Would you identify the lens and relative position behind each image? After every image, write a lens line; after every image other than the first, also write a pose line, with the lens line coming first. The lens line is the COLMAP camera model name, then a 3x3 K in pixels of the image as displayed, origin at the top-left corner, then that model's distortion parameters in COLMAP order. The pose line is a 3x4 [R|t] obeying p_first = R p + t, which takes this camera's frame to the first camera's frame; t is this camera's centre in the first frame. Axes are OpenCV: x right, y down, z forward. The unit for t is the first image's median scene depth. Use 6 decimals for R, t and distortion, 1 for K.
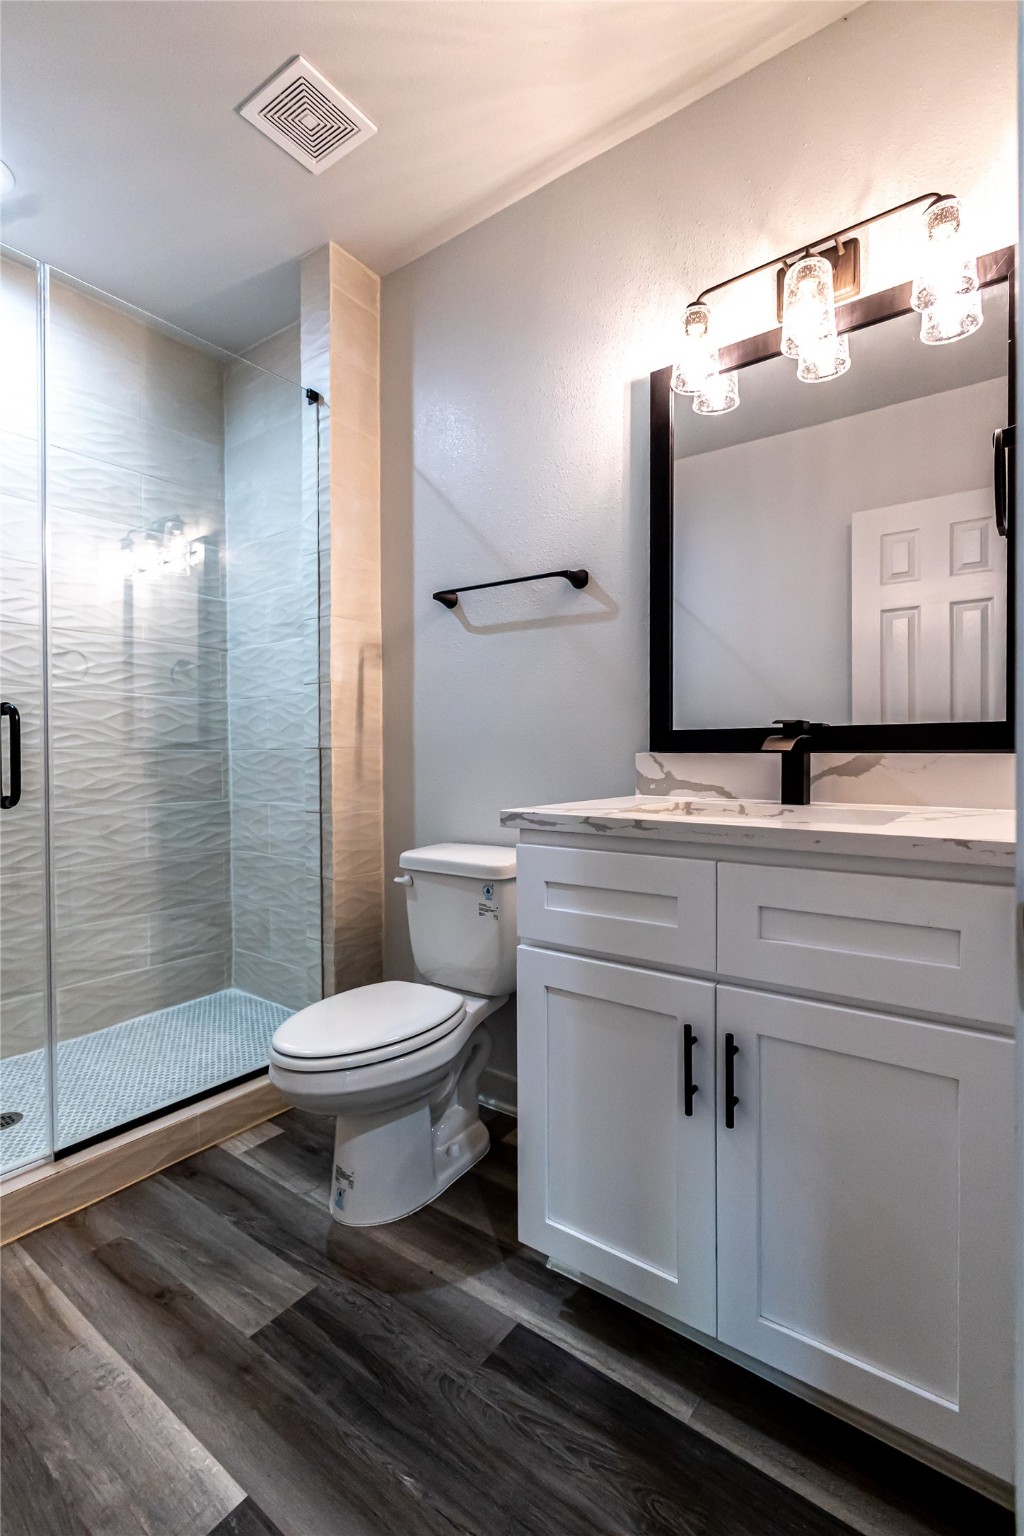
lens RADIAL K [[700.2, 0, 515.2], [0, 700.2, 763.8], [0, 0, 1]] dist [-0.004986, 0.000356]
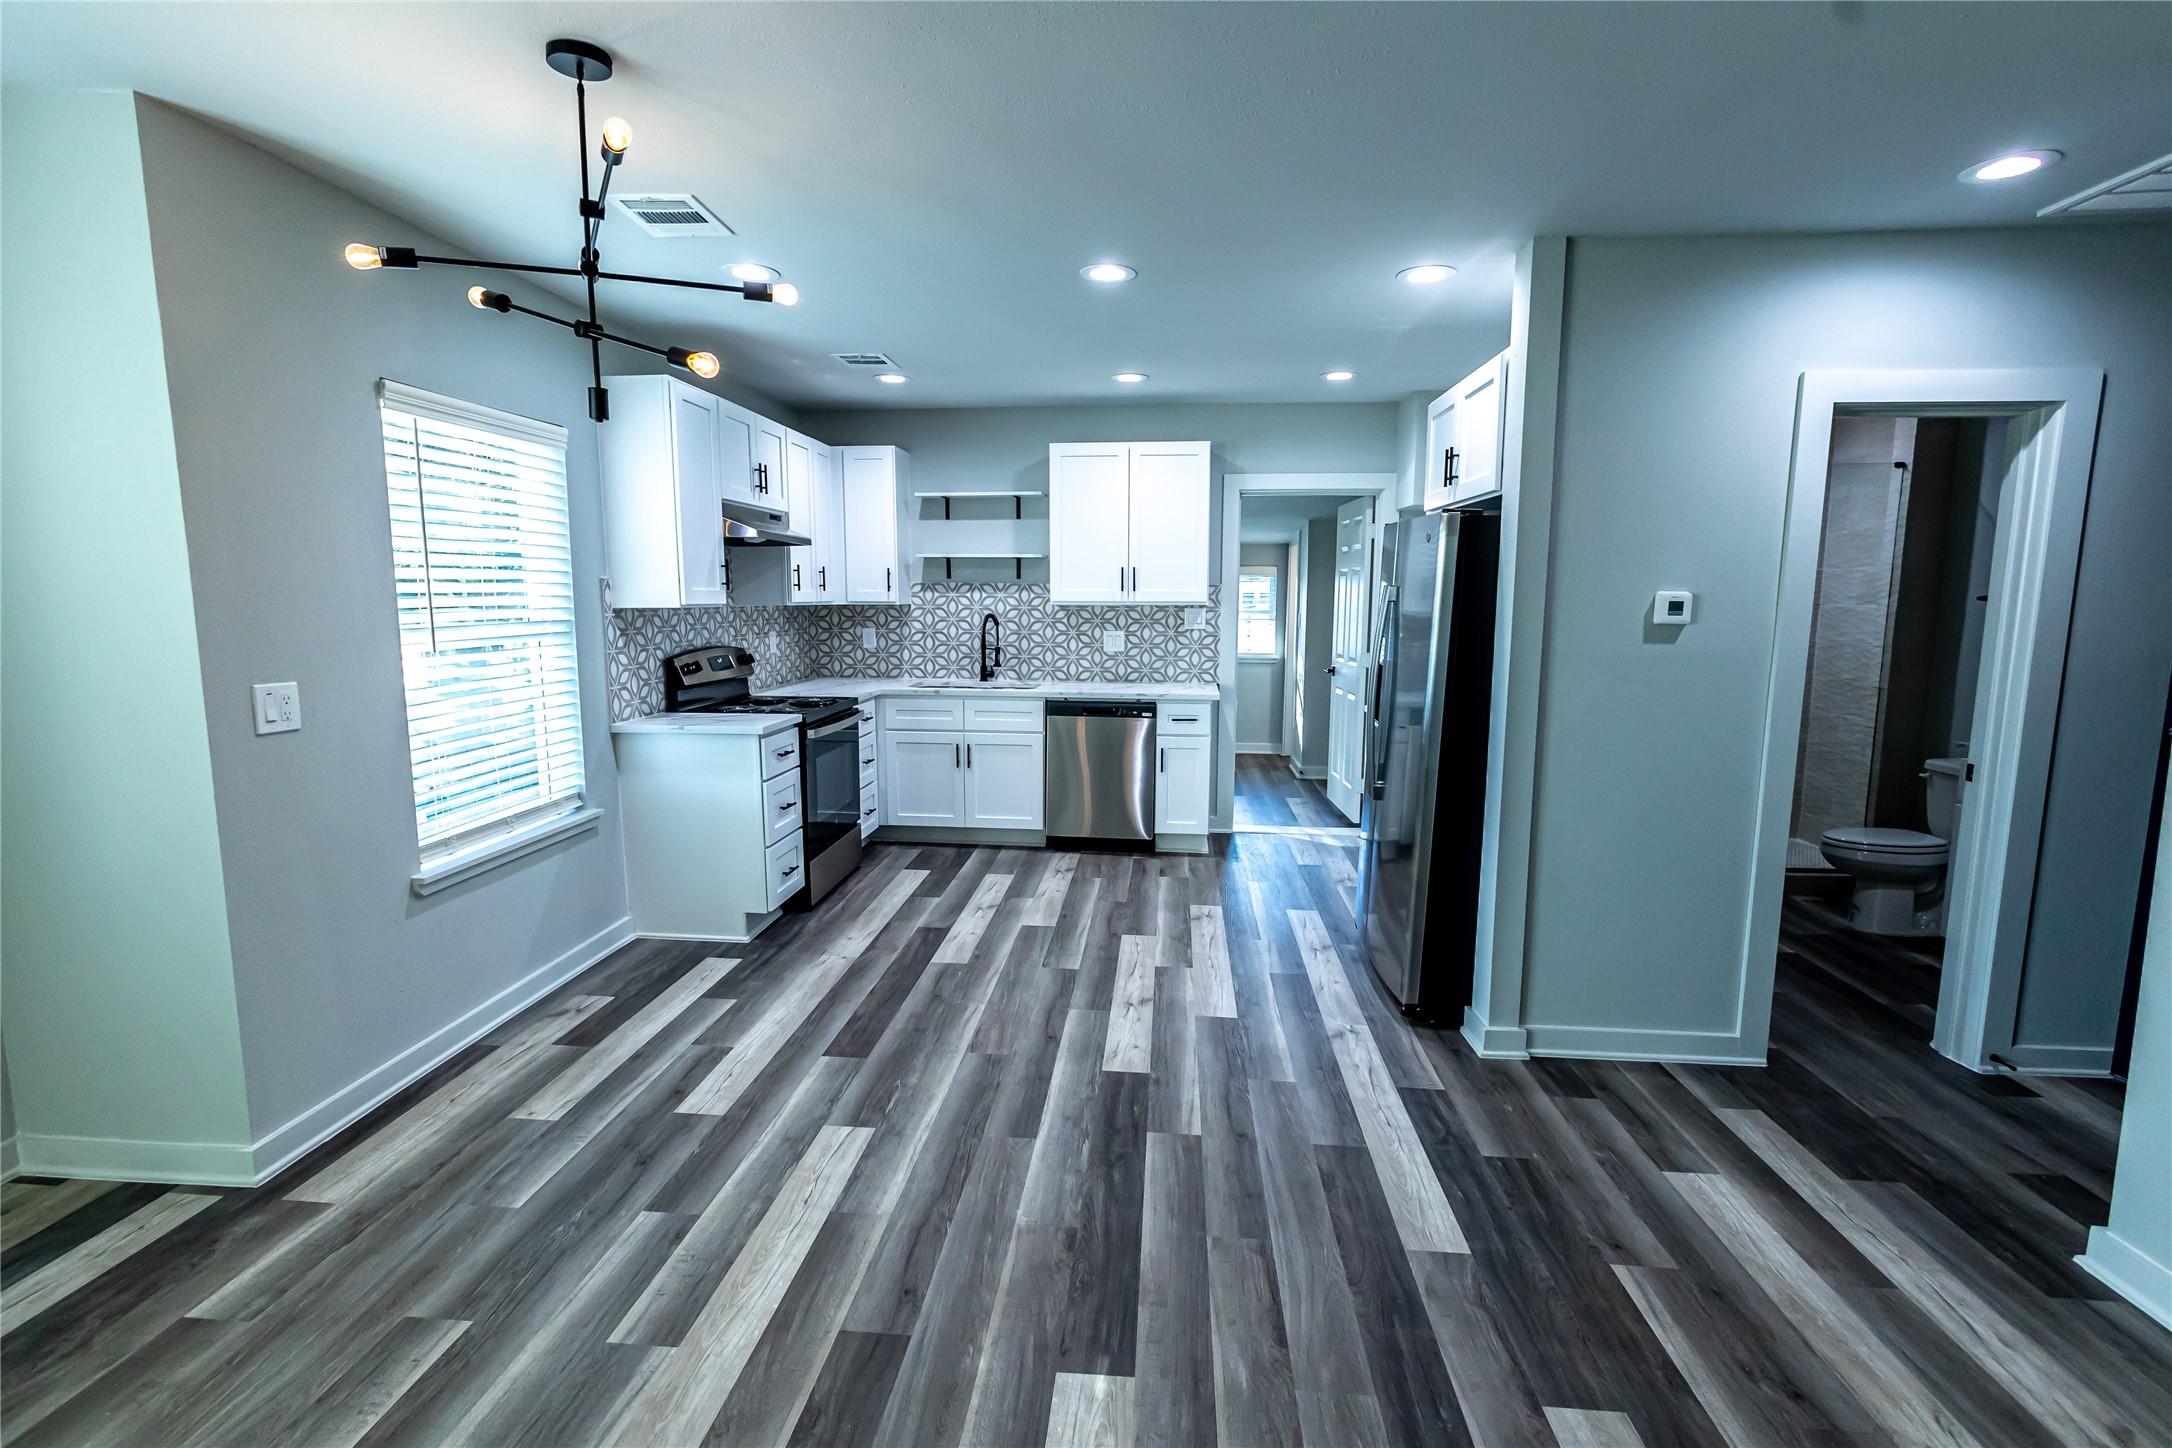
lens RADIAL K [[990.1, 0, 1088.7], [0, 990.1, 725.4], [0, 0, 1]] dist [-0.004986, 0.000356]
pose [[0.524551, 0.118909, -0.843034, 0.666821], [-0.014437, 0.991299, 0.130838, -0.201534], [0.851257, -0.056460, 0.521703, -1.670120]]
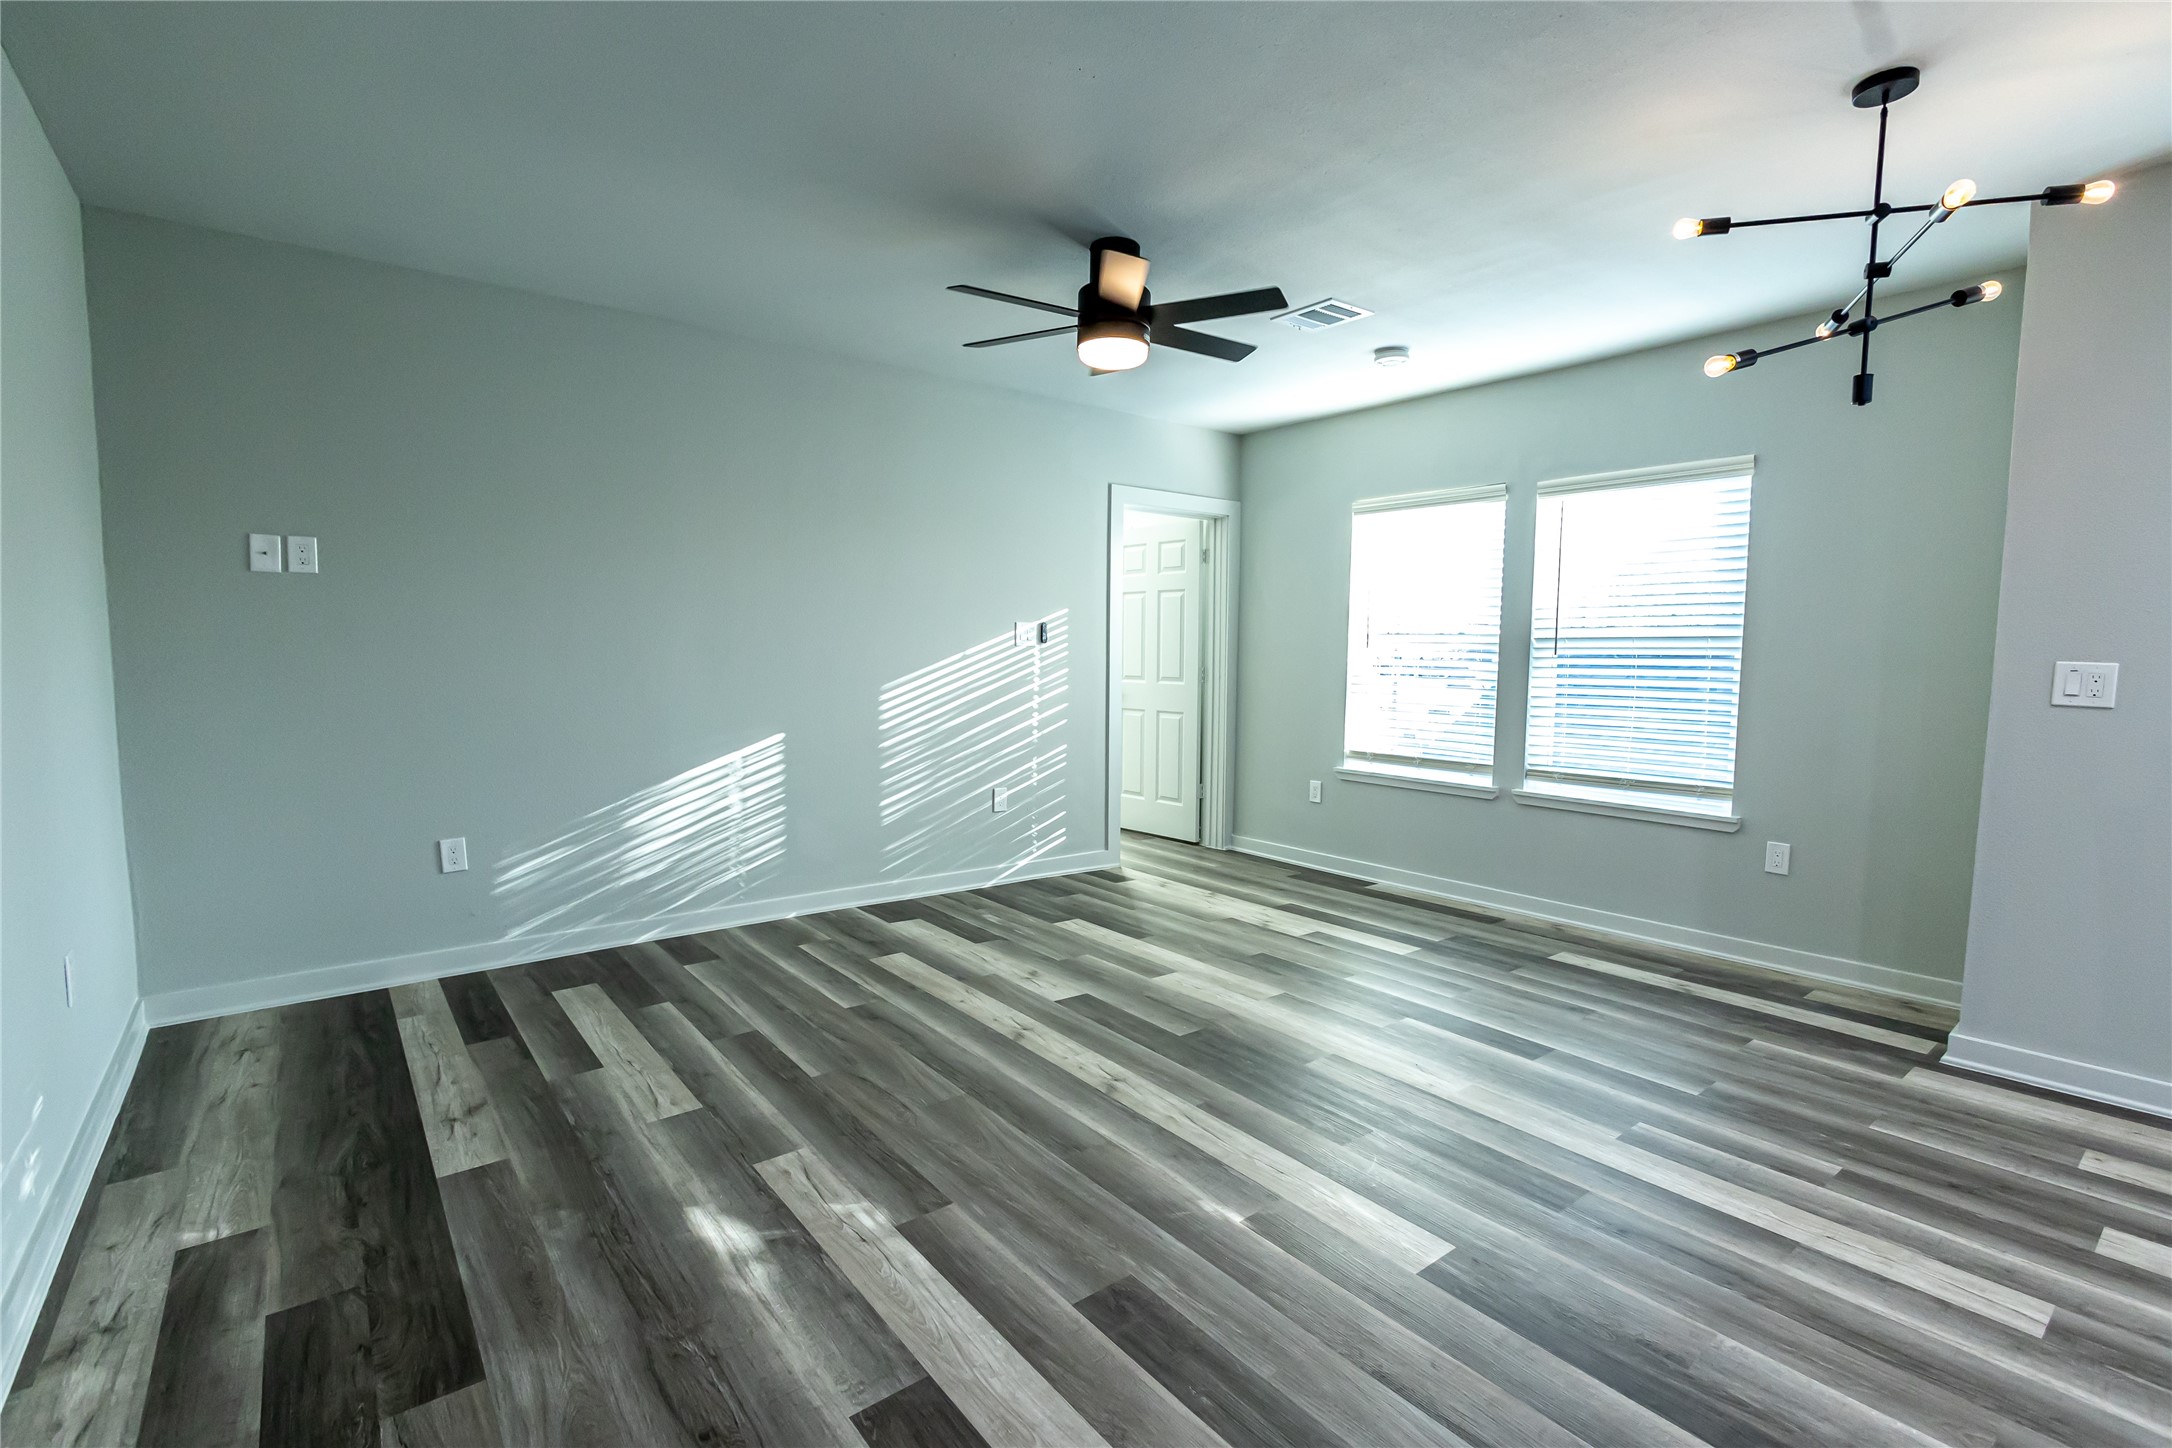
lens RADIAL K [[990.1, 0, 1088.7], [0, 990.1, 725.4], [0, 0, 1]] dist [-0.004986, 0.000356]
pose [[-0.966268, -0.028346, 0.255974, 0.114673], [-0.005992, 0.996130, 0.087688, -0.109303], [-0.257469, 0.083197, -0.962698, -0.339551]]
